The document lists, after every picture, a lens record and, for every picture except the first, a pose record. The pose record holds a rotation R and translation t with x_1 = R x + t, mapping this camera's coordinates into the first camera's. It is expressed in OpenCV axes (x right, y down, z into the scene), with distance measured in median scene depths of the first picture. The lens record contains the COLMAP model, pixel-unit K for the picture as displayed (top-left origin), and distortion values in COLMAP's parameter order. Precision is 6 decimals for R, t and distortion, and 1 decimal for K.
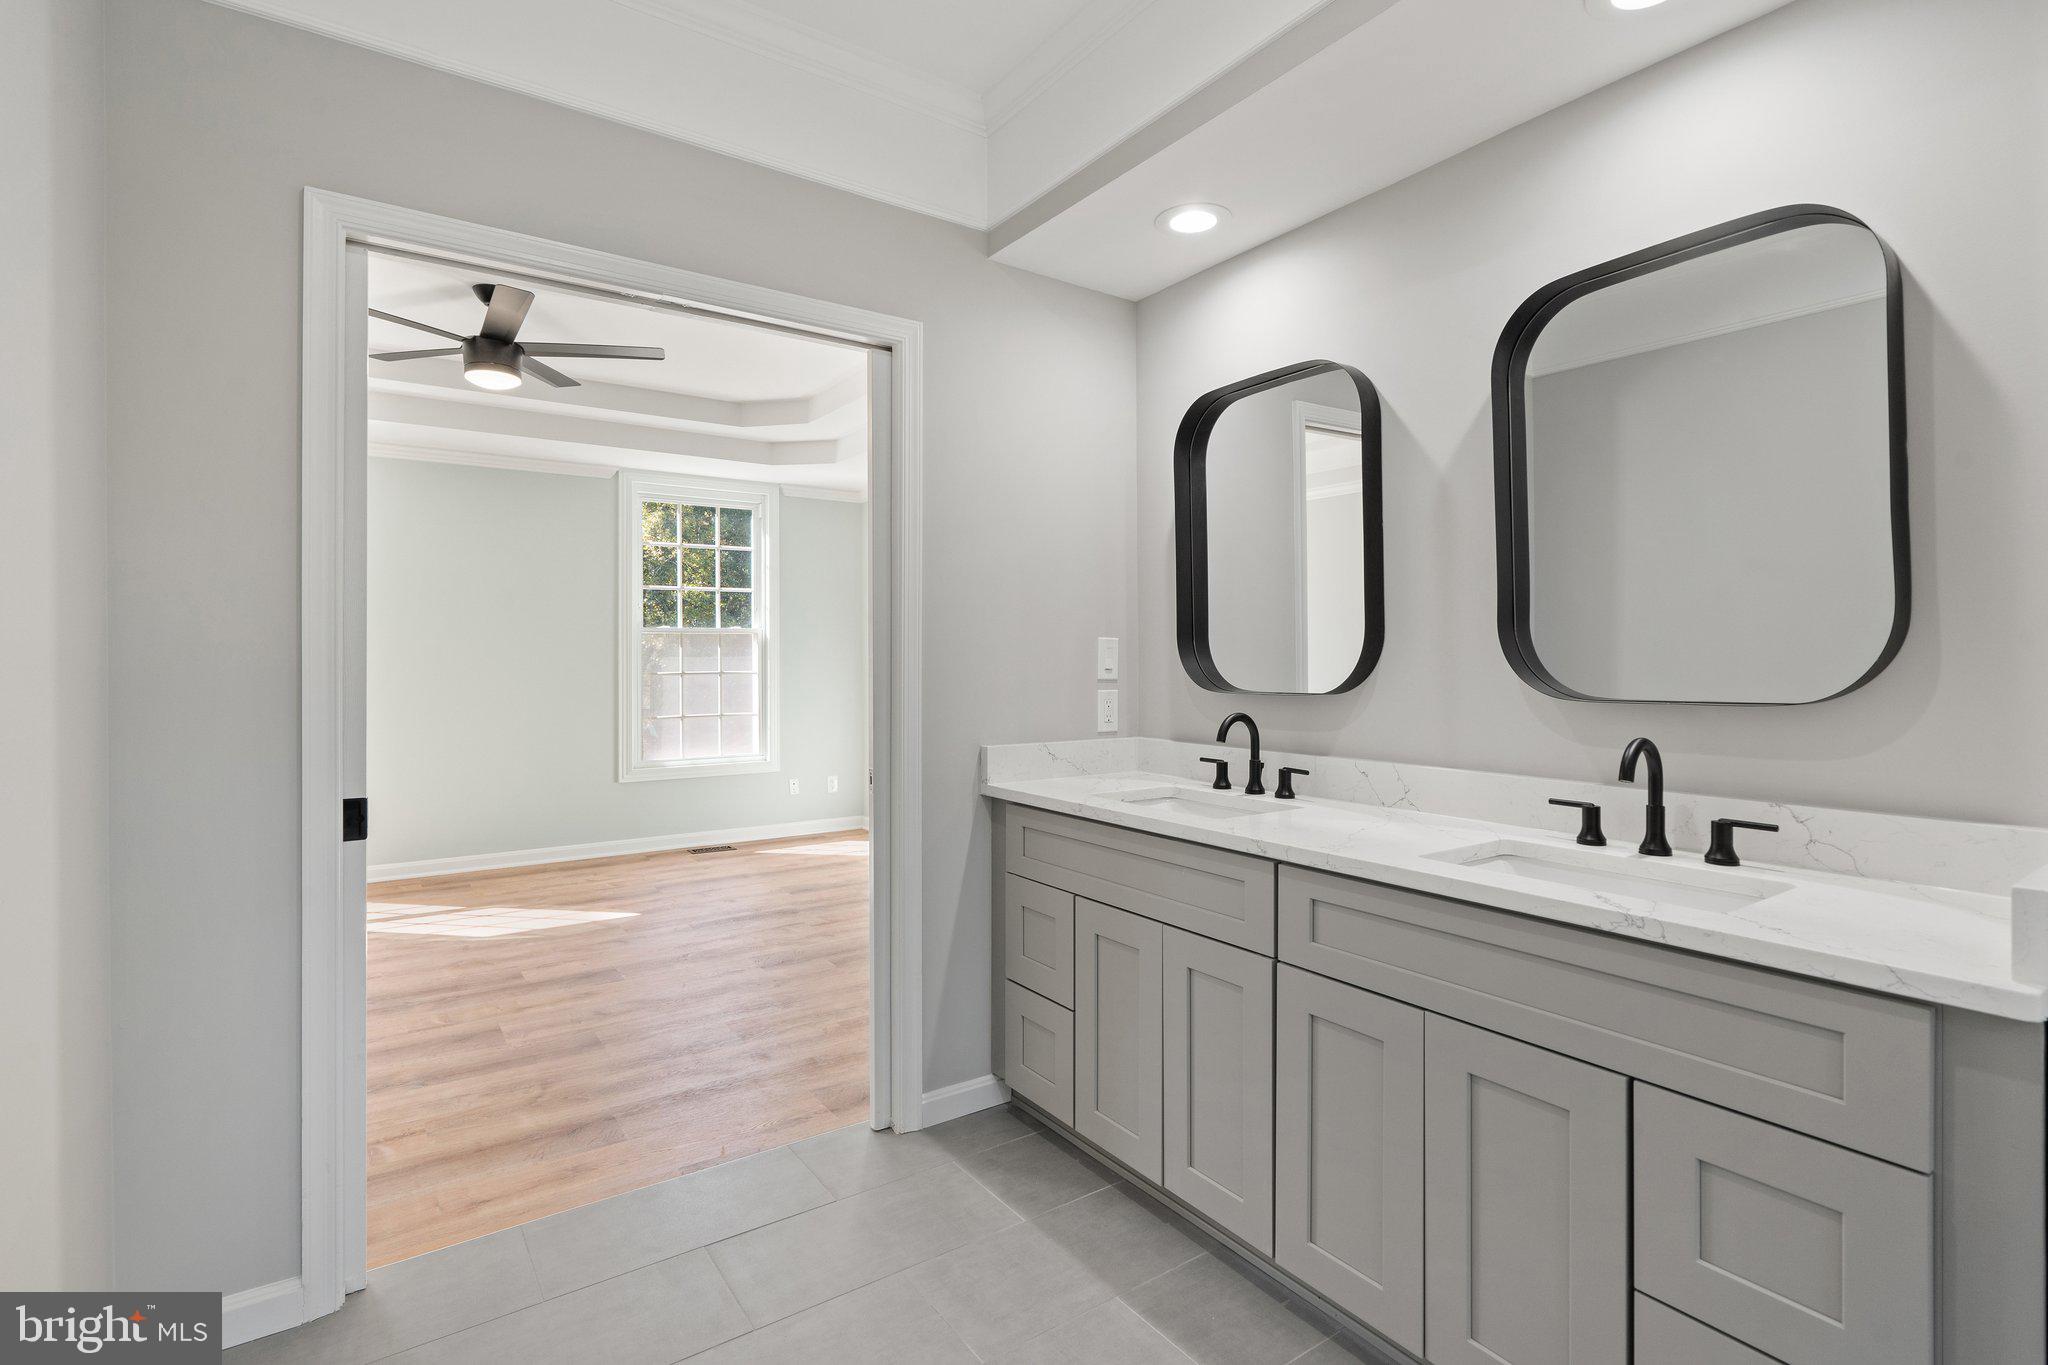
lens RADIAL K [[947.9, 0, 1022.2], [0, 947.9, 661.4], [0, 0, 1]] dist [-0.008336, 0.002855]
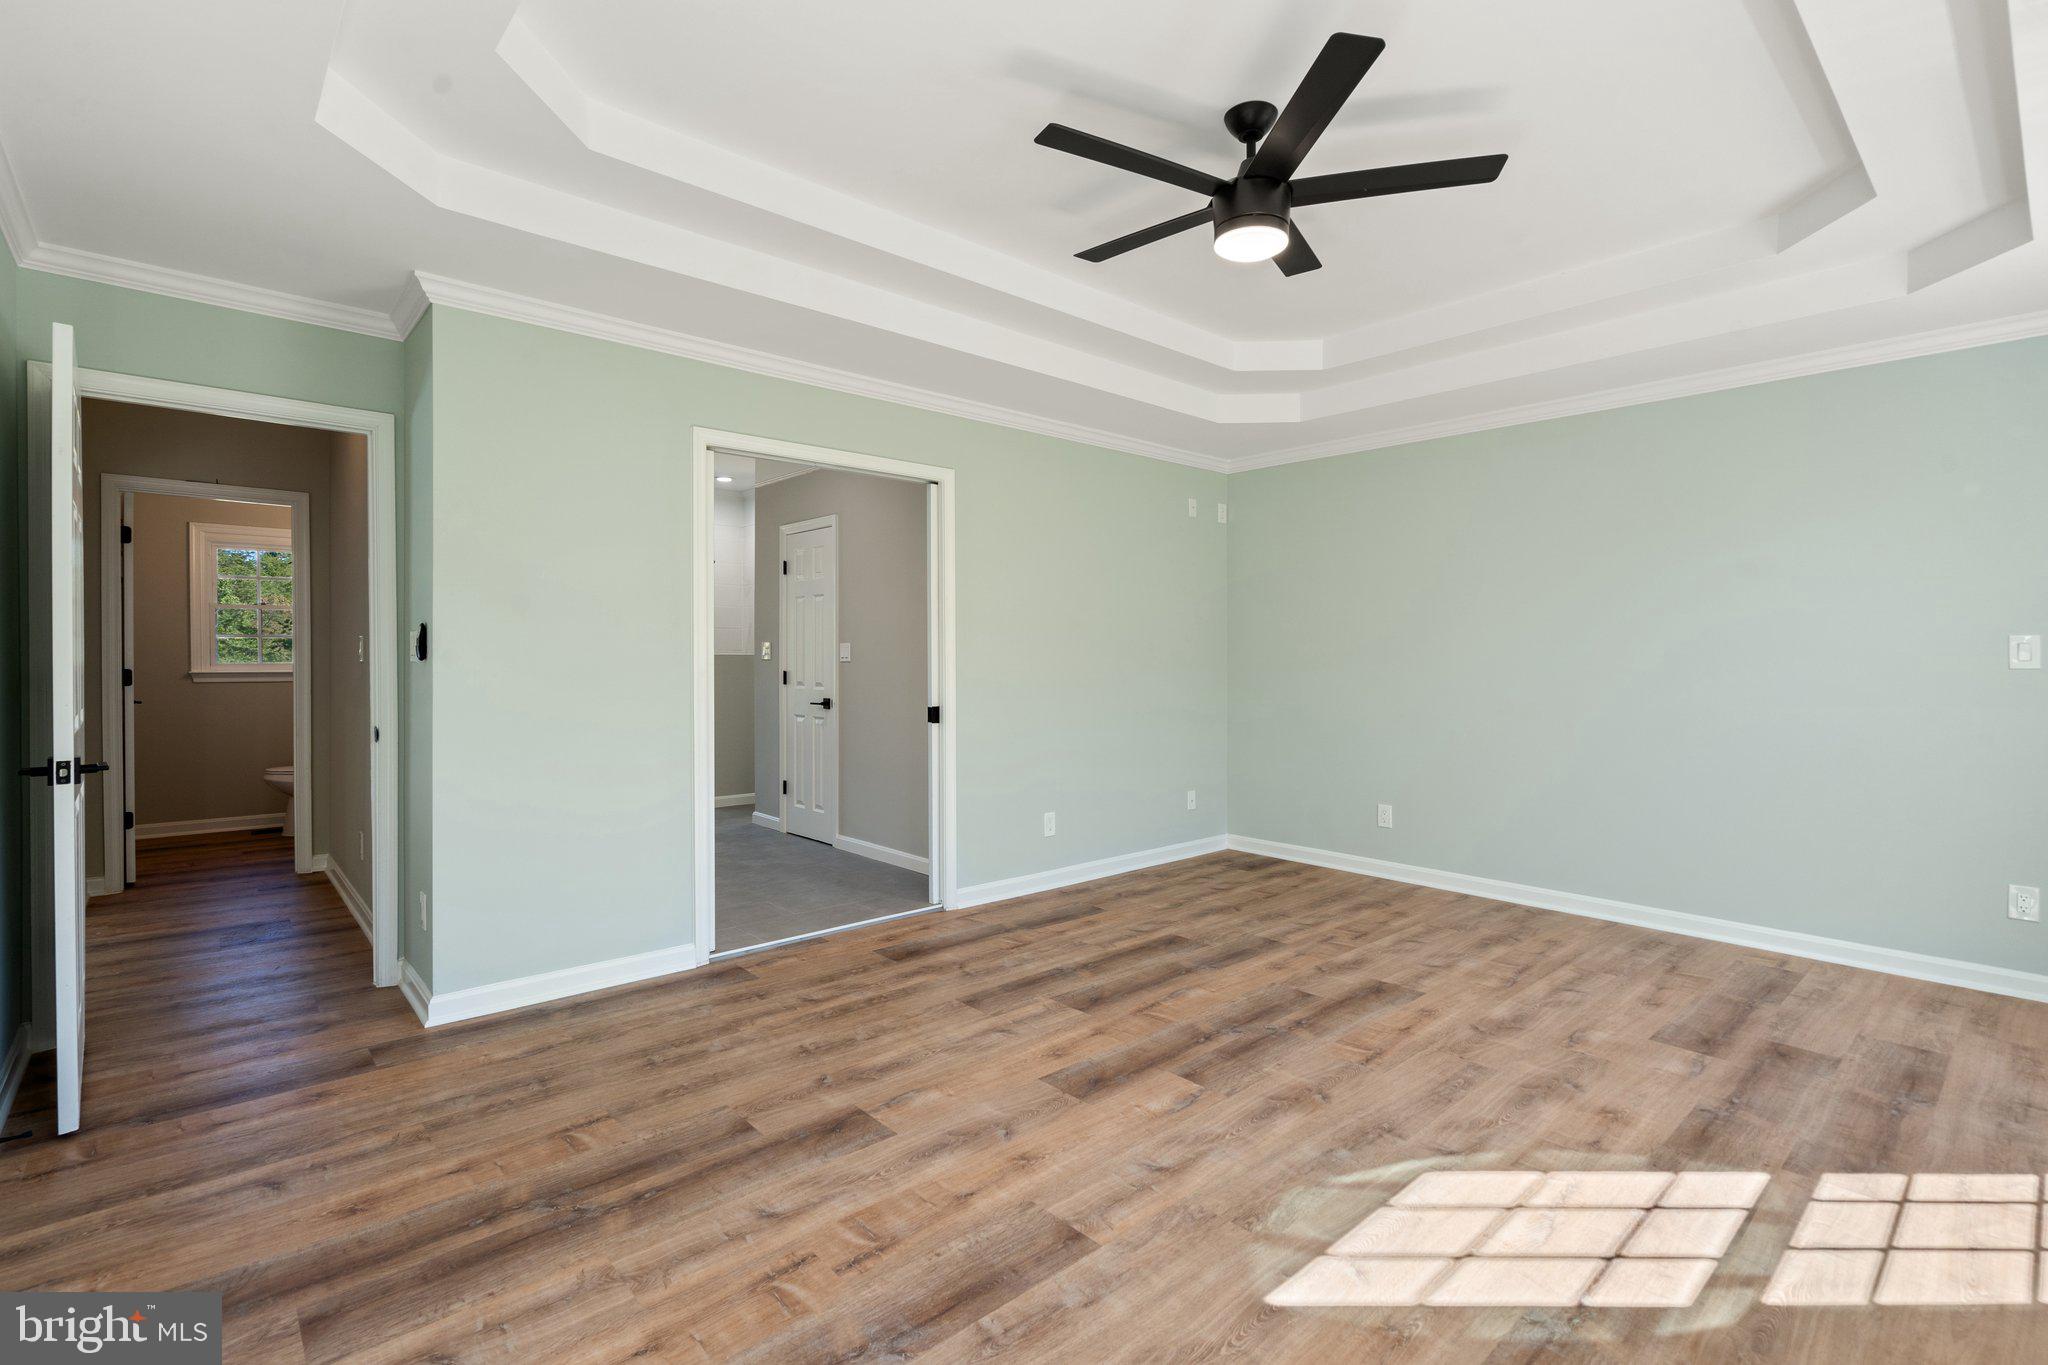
lens RADIAL K [[947.9, 0, 1028.2], [0, 947.9, 670.2], [0, 0, 1]] dist [-0.008336, 0.002855]
pose [[-0.991966, 0.004270, -0.126432, -0.332994], [0.001776, 0.999802, 0.019832, -0.001064], [0.126491, 0.019448, -0.991777, 1.816142]]
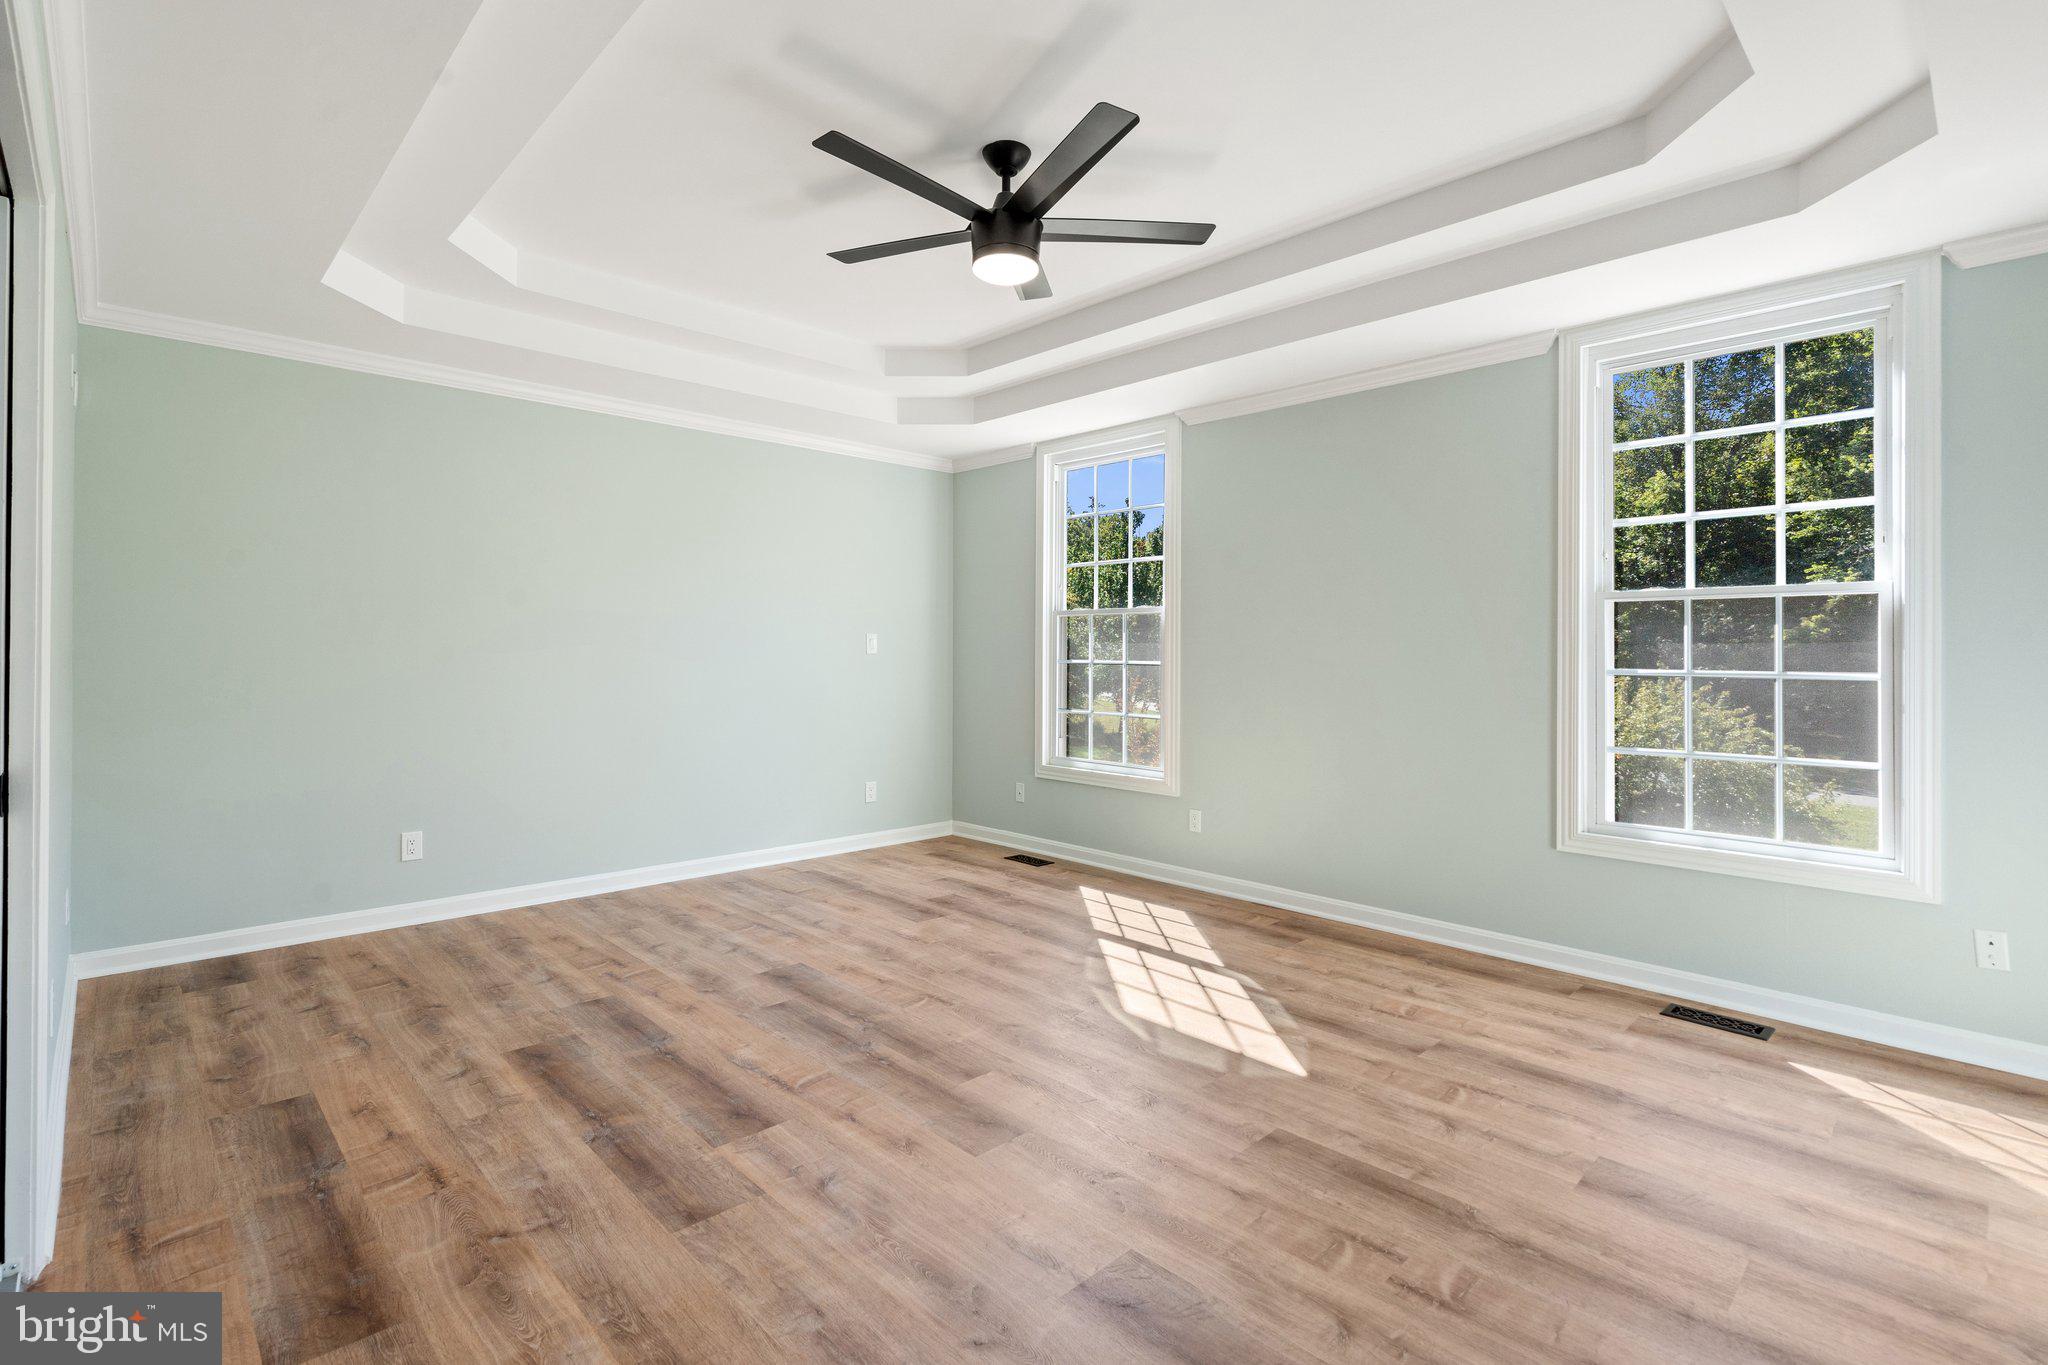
lens RADIAL K [[947.9, 0, 1024.9], [0, 947.9, 657.7], [0, 0, 1]] dist [-0.008336, 0.002855]
pose [[0.160185, 0.015199, -0.986970, 0.202416], [-0.011129, 0.999846, 0.013591, 0.000246], [0.987024, 0.008807, 0.160330, 0.974134]]
